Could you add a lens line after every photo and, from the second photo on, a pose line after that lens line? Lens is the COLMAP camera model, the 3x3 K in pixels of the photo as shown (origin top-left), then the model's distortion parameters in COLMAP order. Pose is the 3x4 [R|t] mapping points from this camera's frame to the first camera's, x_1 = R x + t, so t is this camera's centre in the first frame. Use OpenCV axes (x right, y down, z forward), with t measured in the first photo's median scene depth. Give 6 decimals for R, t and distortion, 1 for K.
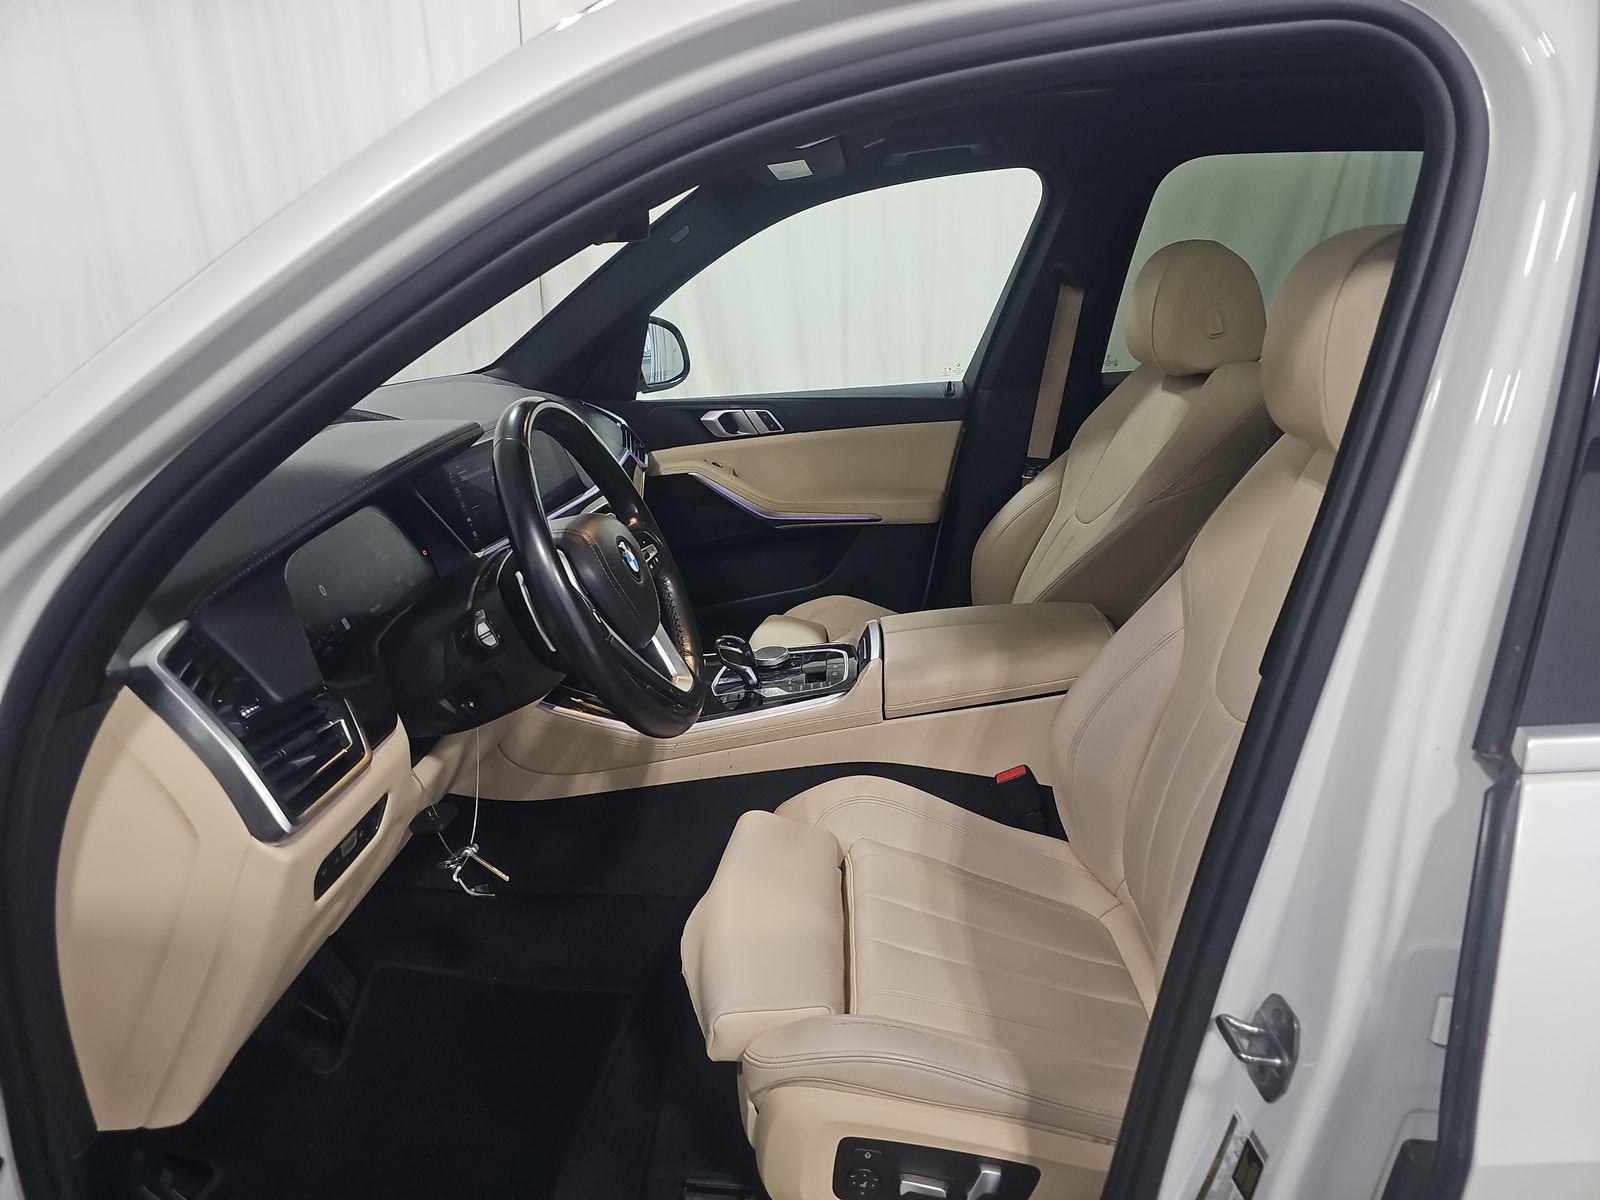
lens RADIAL K [[1063.5, 0, 792.0], [0, 1063.5, 595.2], [0, 0, 1]] dist [0.037309, -0.033081]
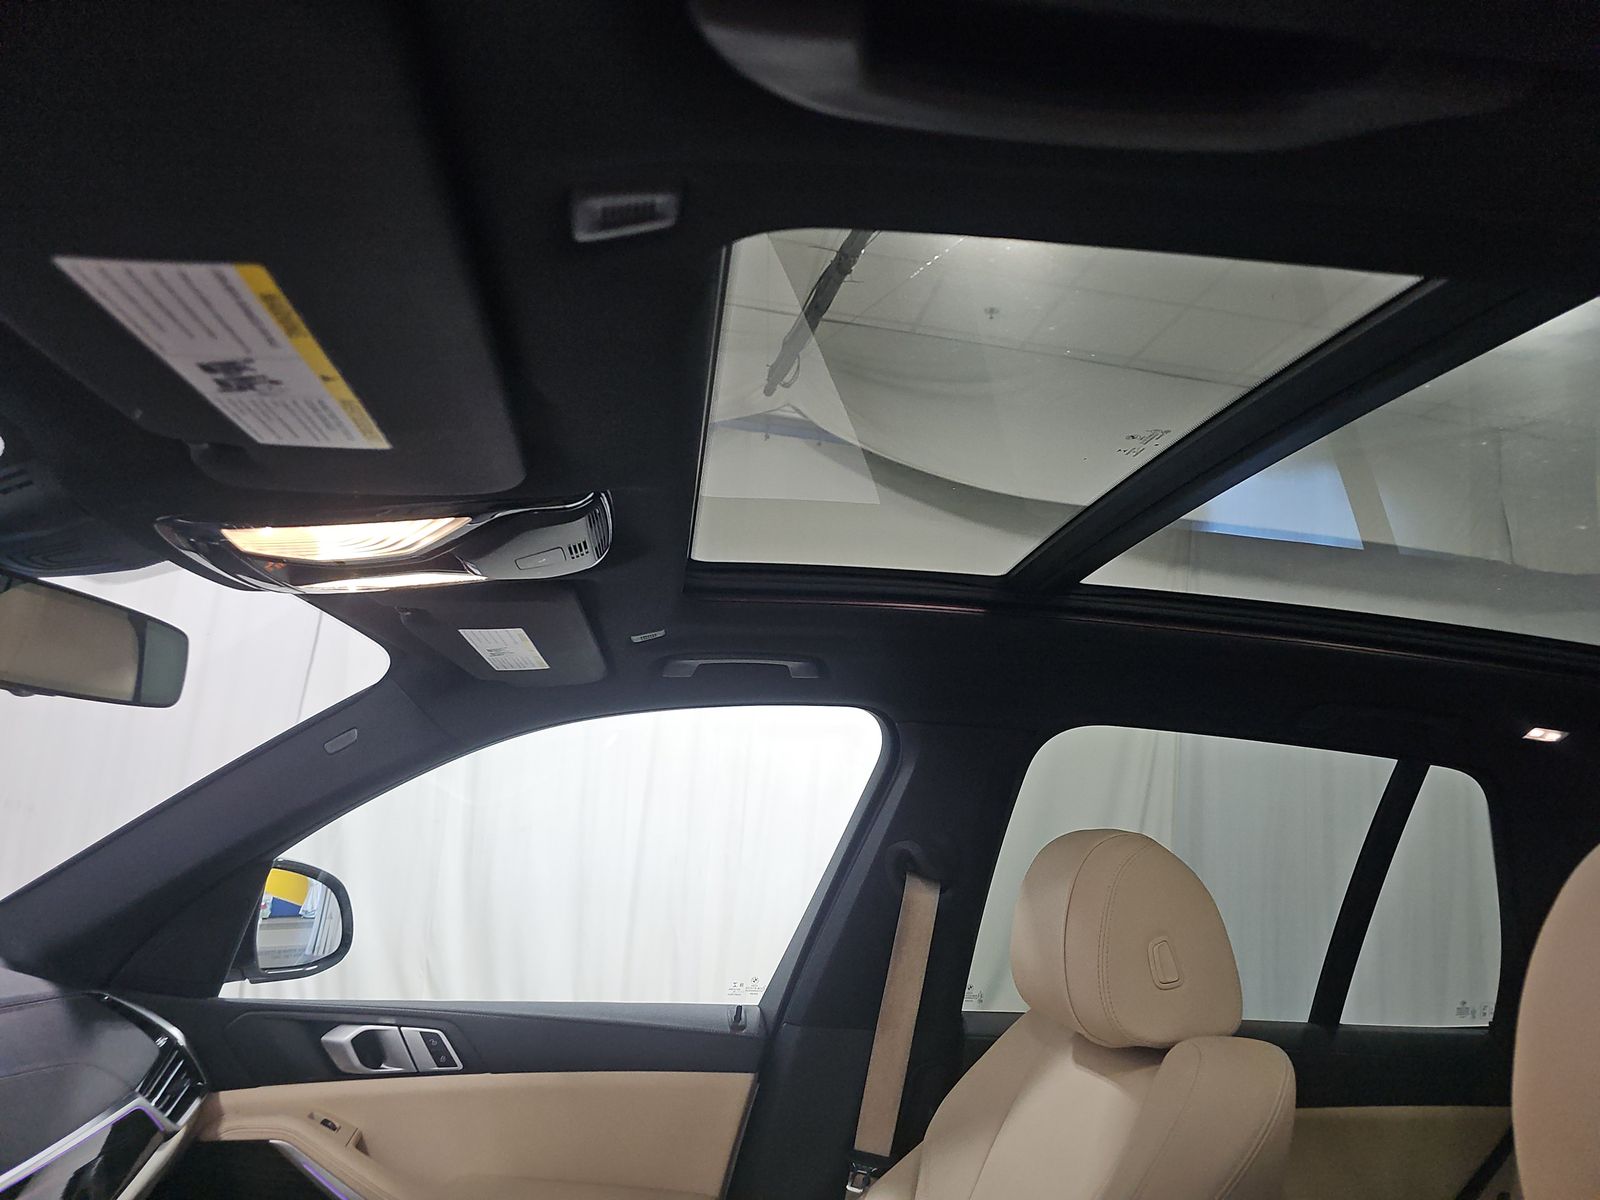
lens RADIAL K [[1063.5, 0, 796.2], [0, 1063.5, 595.5], [0, 0, 1]] dist [0.037309, -0.033081]
pose [[0.980303, 0.138579, 0.140721, 0.056165], [-0.048948, 0.860751, -0.506668, -0.088351], [-0.191339, 0.489800, 0.850580, 0.321735]]
